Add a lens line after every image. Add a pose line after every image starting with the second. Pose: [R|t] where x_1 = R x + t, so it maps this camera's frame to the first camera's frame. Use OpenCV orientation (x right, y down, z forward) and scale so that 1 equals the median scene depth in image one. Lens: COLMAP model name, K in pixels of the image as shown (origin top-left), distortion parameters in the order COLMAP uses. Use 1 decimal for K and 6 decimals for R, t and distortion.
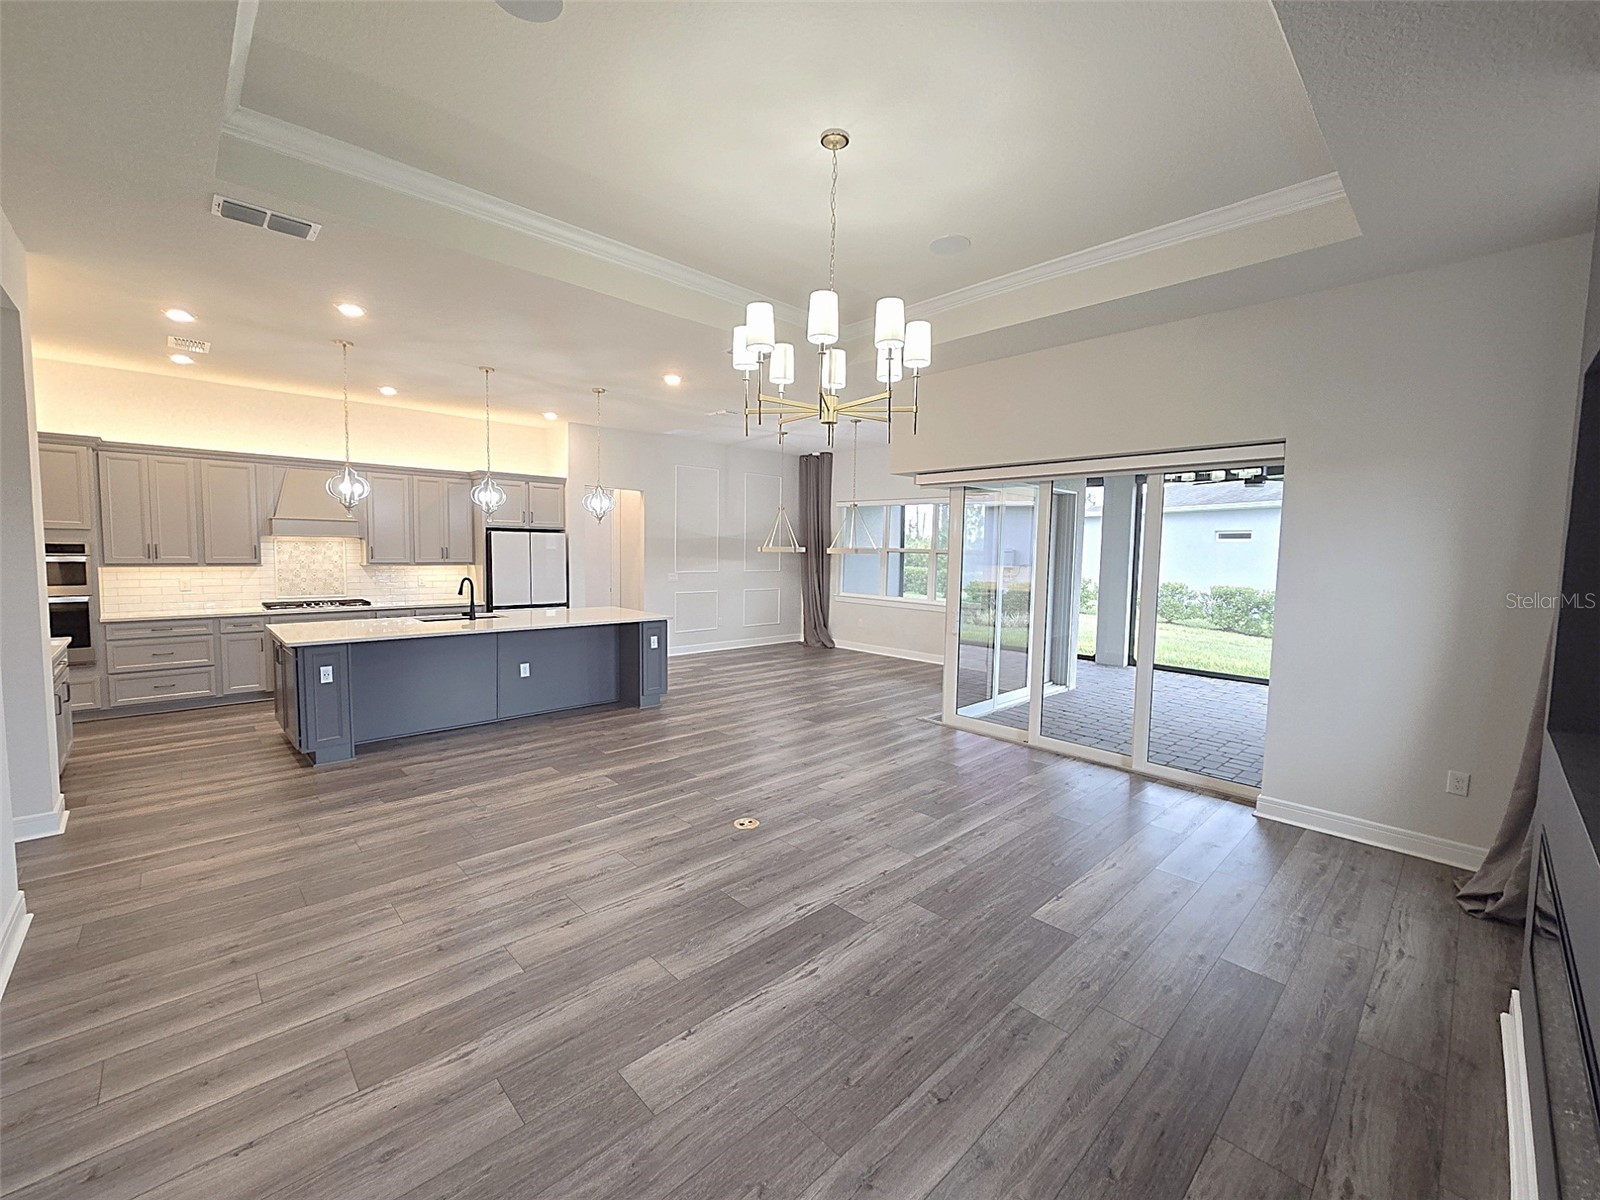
lens RADIAL K [[650.9, 0, 800.9], [0, 650.9, 597.5], [0, 0, 1]] dist [-0.003622, -0.000318]
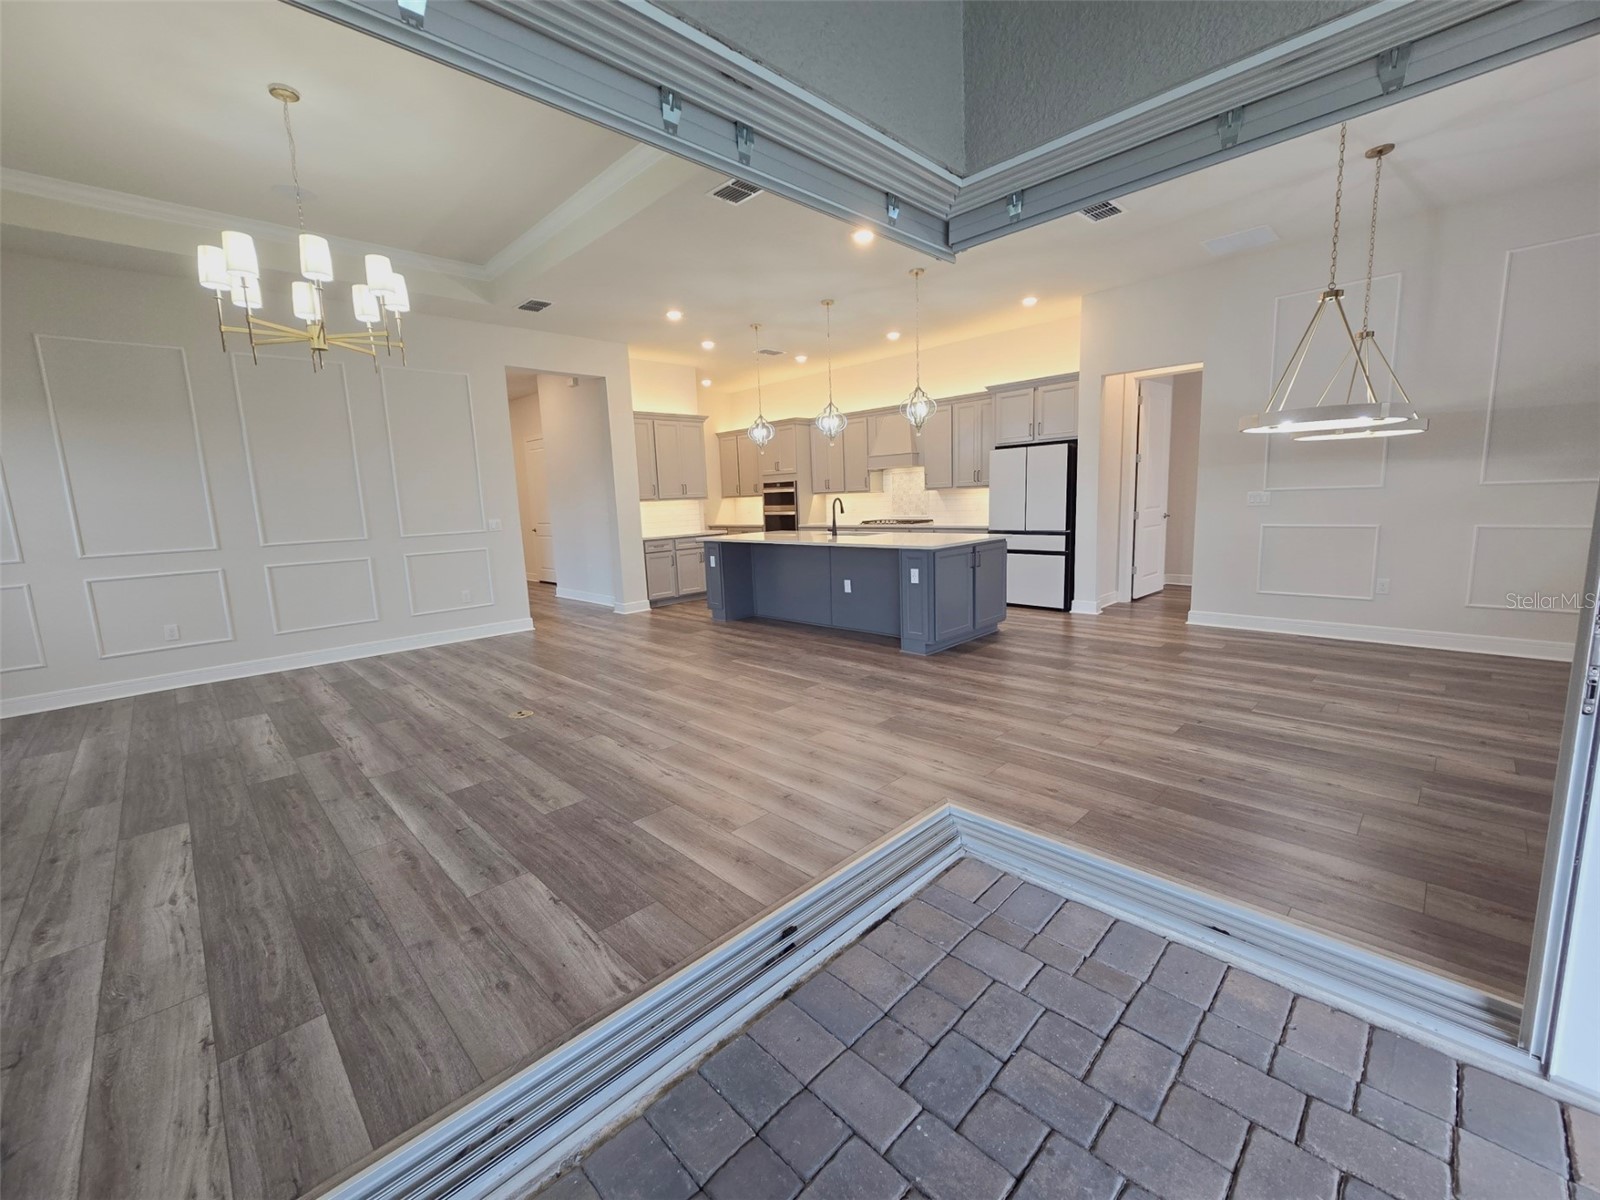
lens RADIAL K [[650.9, 0, 804.7], [0, 650.9, 598.7], [0, 0, 1]] dist [-0.003622, -0.000318]
pose [[0.019600, 0.138247, -0.990204, 0.904354], [-0.036644, 0.989828, 0.137470, -0.015396], [0.999136, 0.033591, 0.024466, 1.318632]]
